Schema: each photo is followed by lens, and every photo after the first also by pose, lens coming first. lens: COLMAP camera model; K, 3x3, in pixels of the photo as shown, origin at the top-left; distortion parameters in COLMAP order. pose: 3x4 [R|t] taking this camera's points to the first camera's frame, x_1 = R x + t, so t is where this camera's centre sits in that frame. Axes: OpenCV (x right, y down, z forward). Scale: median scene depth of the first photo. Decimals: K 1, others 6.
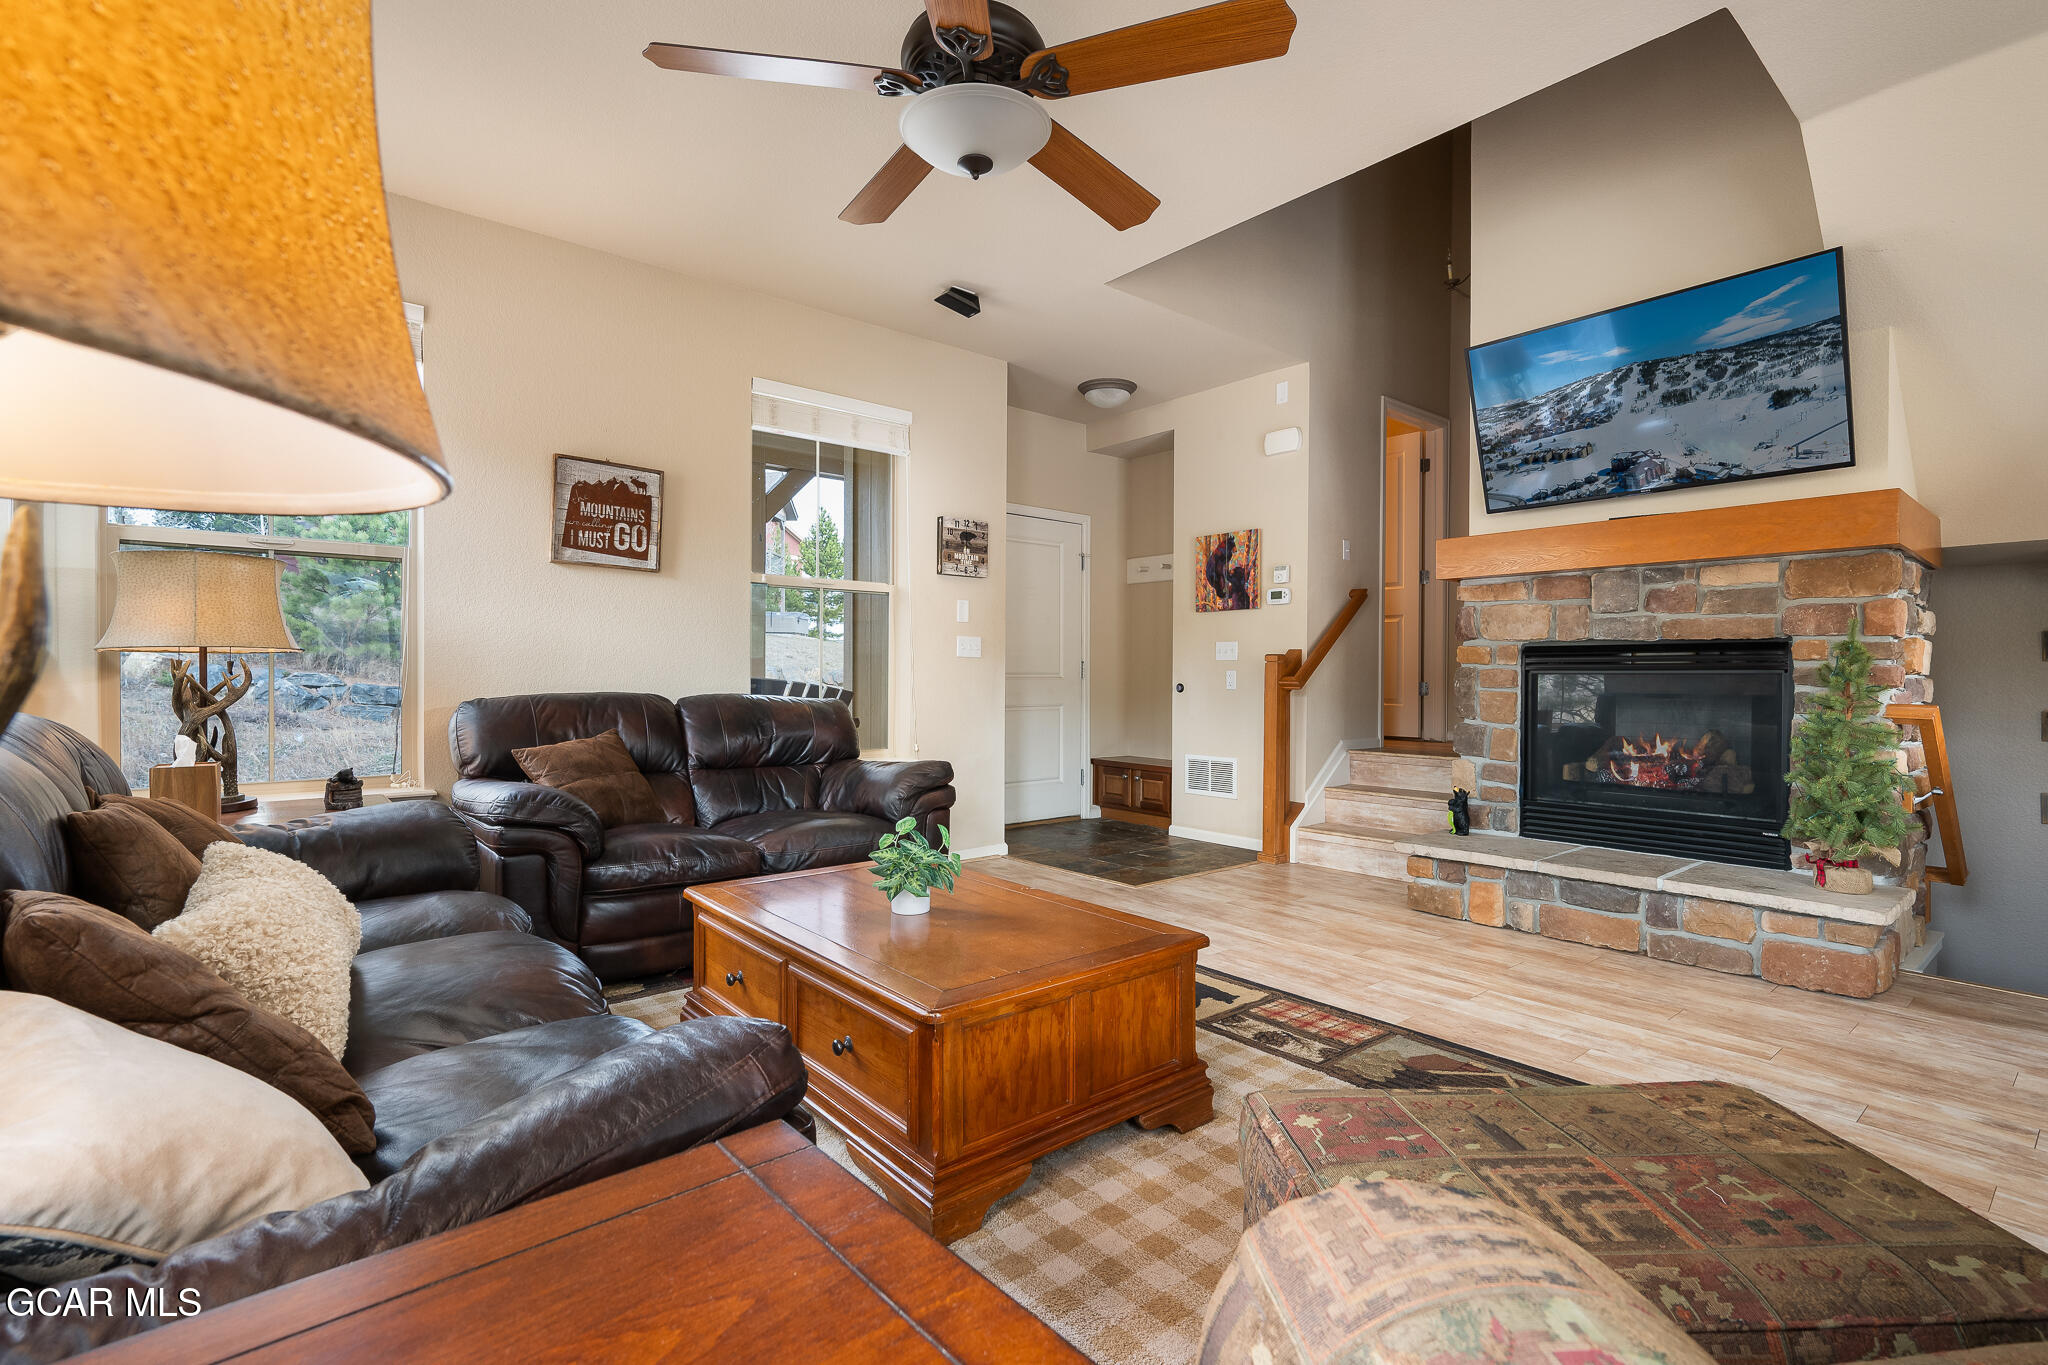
lens RADIAL K [[977.7, 0, 1073.9], [0, 977.7, 676.1], [0, 0, 1]] dist [-0.017005, 0.064153]
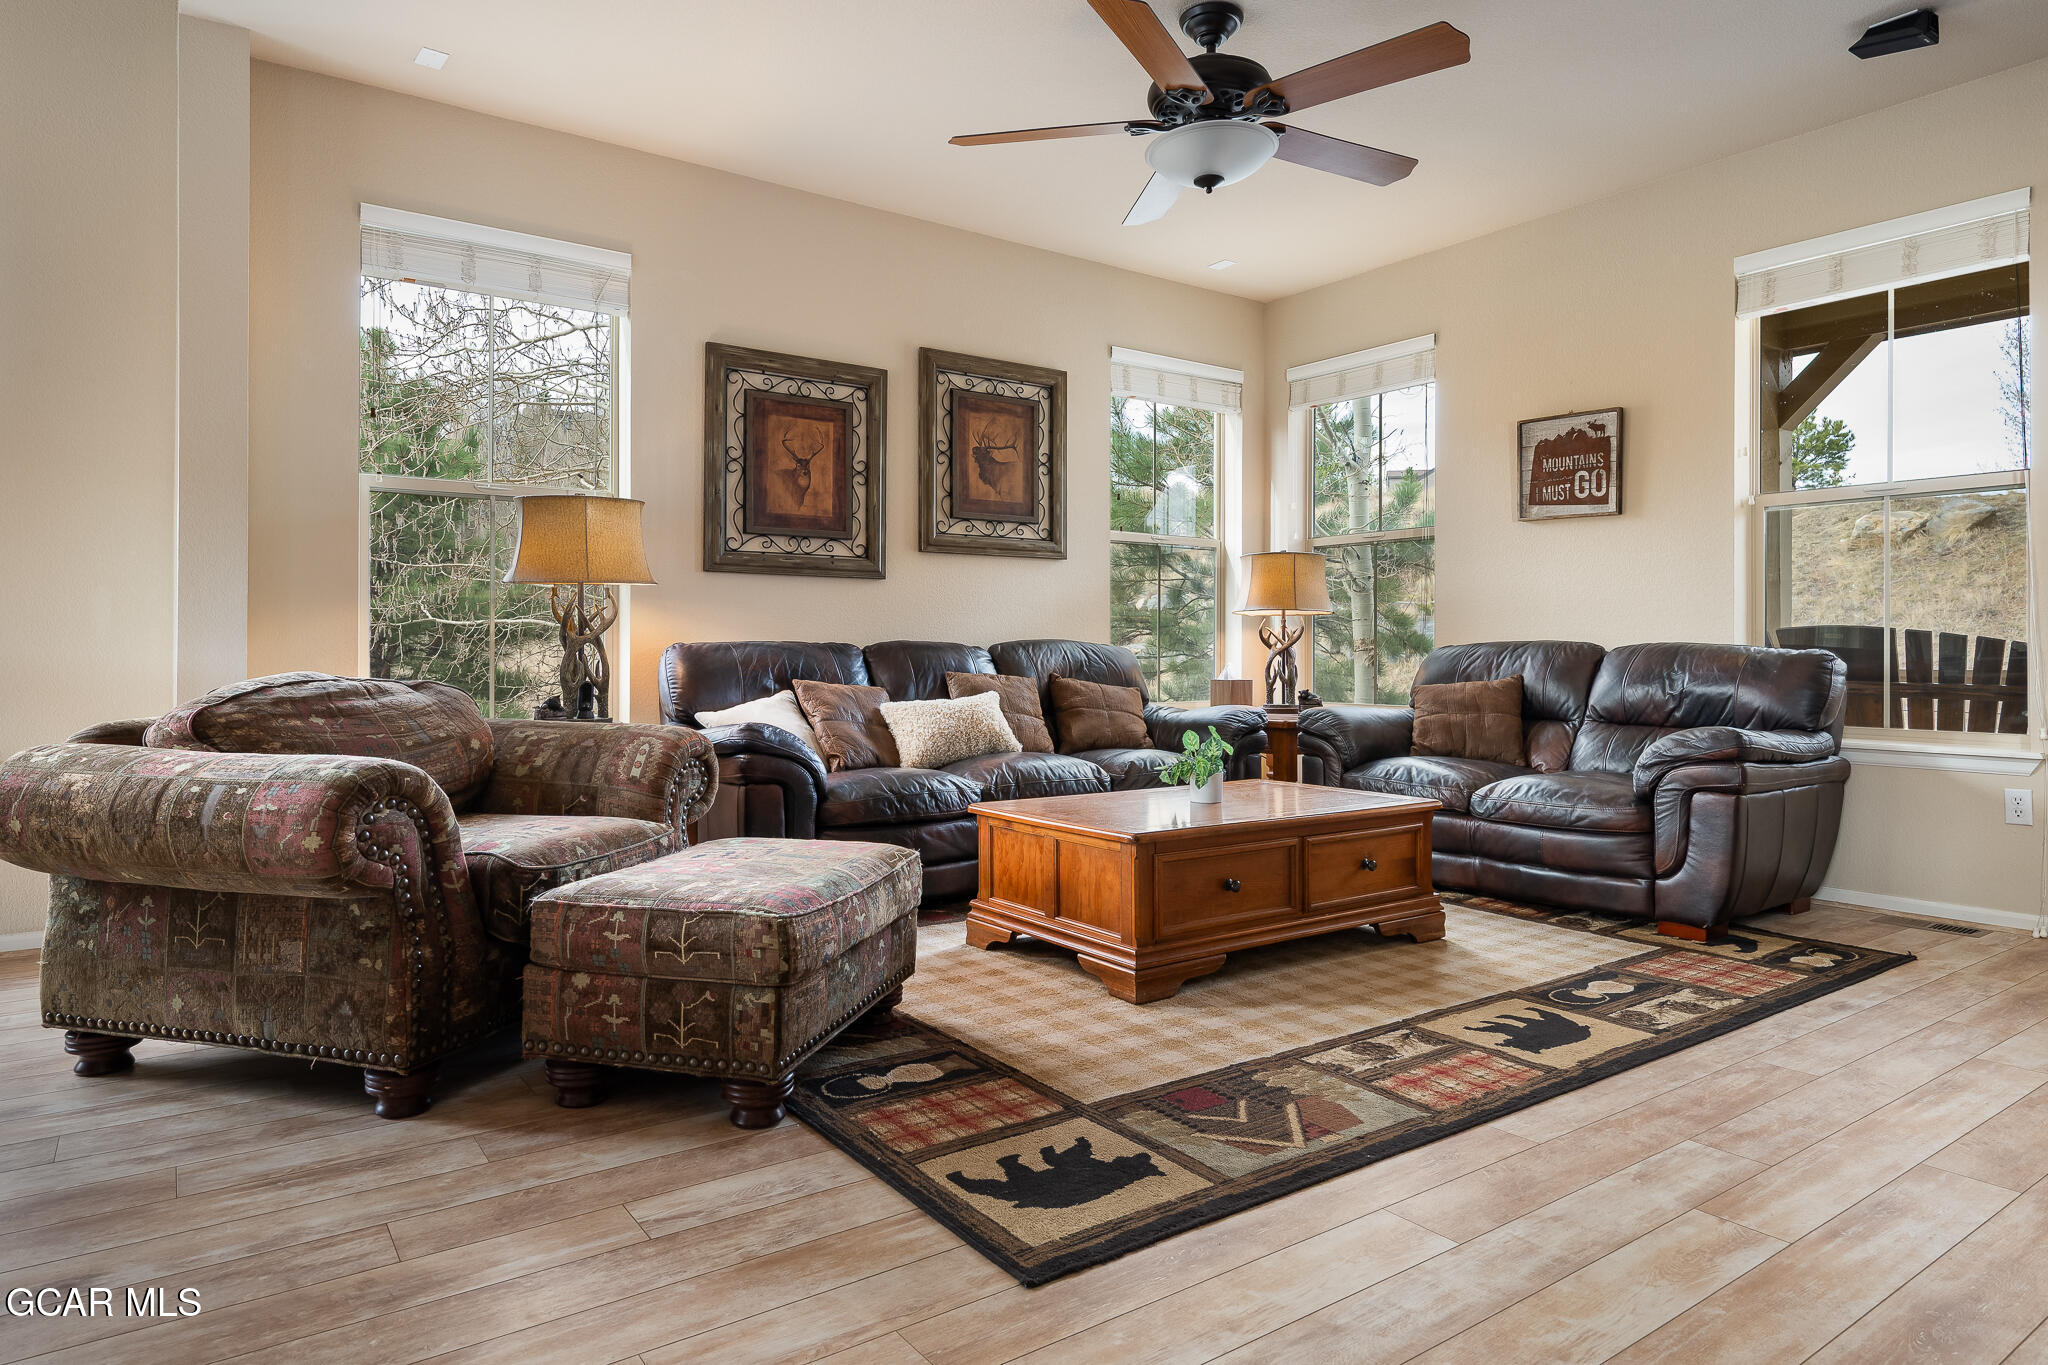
lens RADIAL K [[1214.7, 0, 964.6], [0, 1214.7, 649.4], [0, 0, 1]] dist [-0.005288, -0.000701]
pose [[-0.151511, -0.008829, -0.988416, 0.865398], [-0.005285, 0.999953, -0.008121, 0.038847], [0.988441, 0.003994, -0.151551, 0.576981]]
